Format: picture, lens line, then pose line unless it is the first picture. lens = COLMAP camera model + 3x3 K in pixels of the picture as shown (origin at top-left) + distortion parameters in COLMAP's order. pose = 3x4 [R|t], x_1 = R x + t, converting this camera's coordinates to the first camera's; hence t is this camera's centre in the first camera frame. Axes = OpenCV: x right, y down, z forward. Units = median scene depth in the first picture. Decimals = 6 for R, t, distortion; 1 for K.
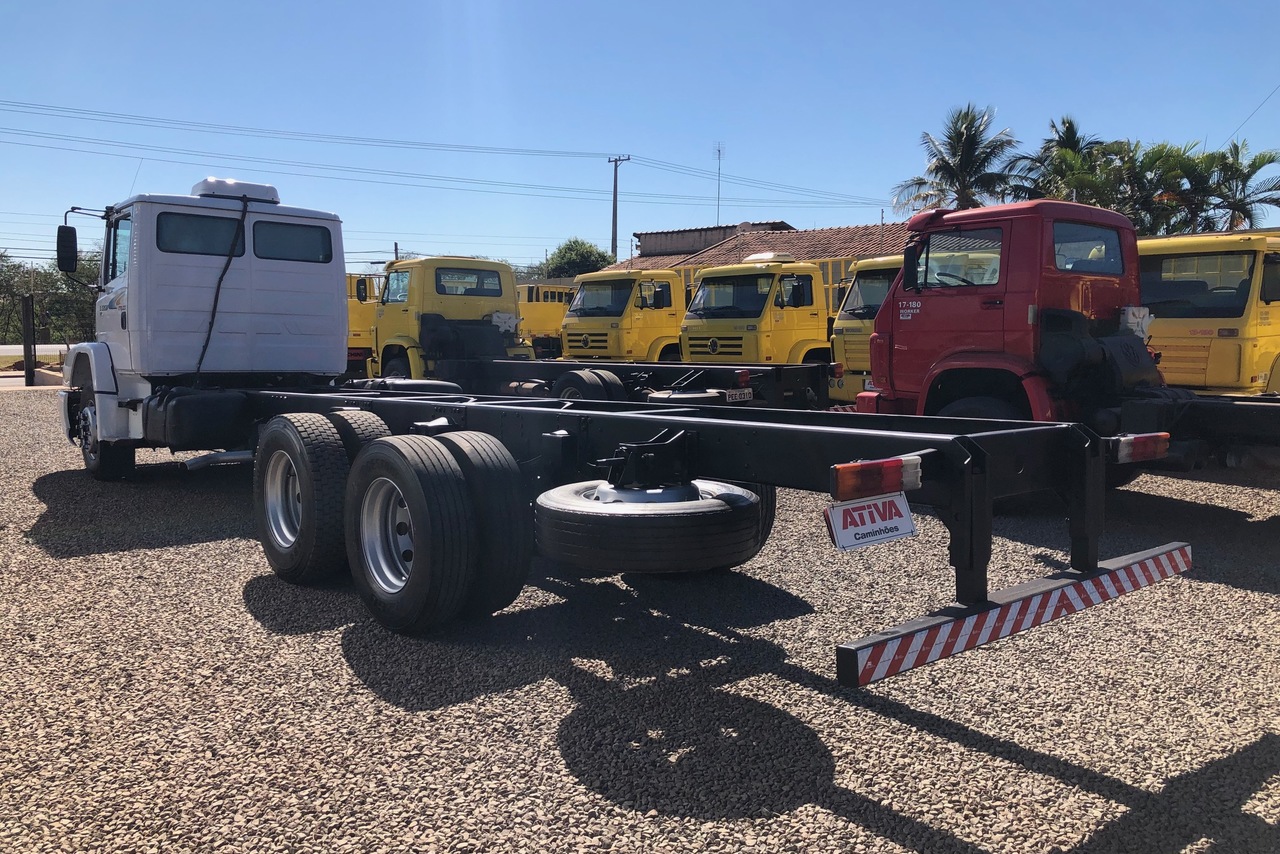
lens RADIAL K [[1042.0, 0, 640.2], [0, 1042.0, 424.3], [0, 0, 1]] dist [0.041335, -0.038061]
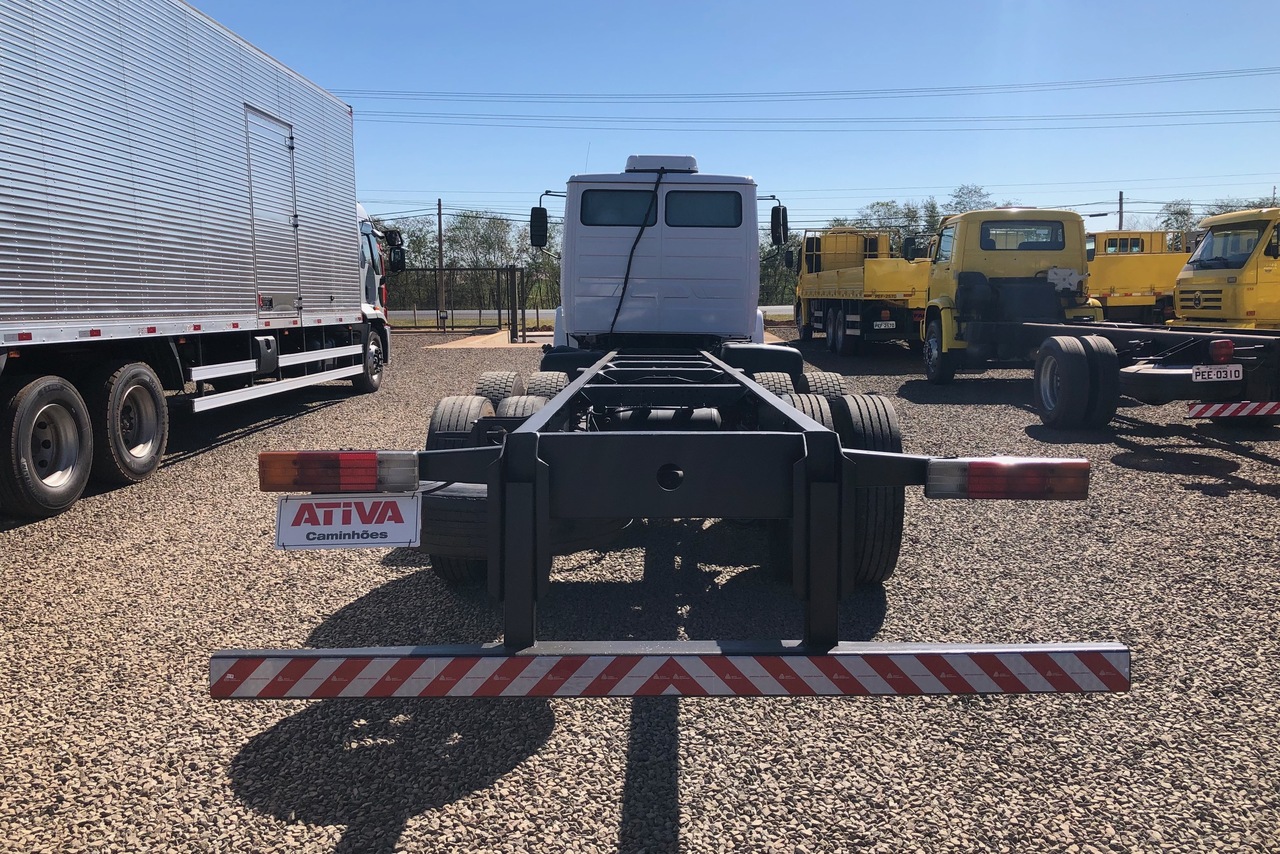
lens RADIAL K [[1042.0, 0, 643.0], [0, 1042.0, 428.6], [0, 0, 1]] dist [0.041335, -0.038061]
pose [[0.760805, 0.075471, -0.644577, 0.306591], [-0.047767, 0.997033, 0.060359, -0.015036], [0.647220, -0.015132, 0.762153, 0.162682]]
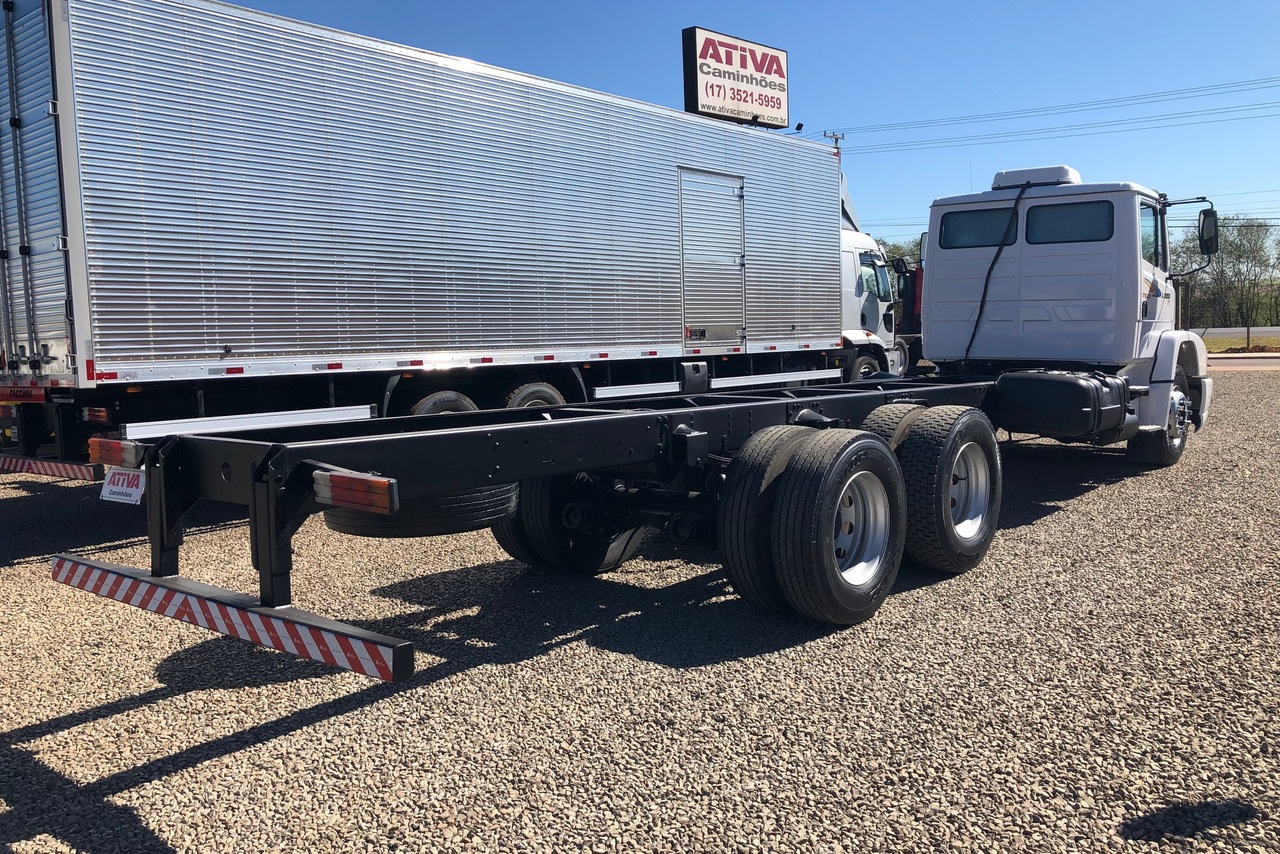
lens RADIAL K [[1042.0, 0, 641.8], [0, 1042.0, 430.5], [0, 0, 1]] dist [0.041335, -0.038061]
pose [[0.182735, 0.087688, -0.979244, 0.533057], [-0.056353, 0.995311, 0.078611, -0.039571], [0.981546, 0.040818, 0.186820, 0.448544]]
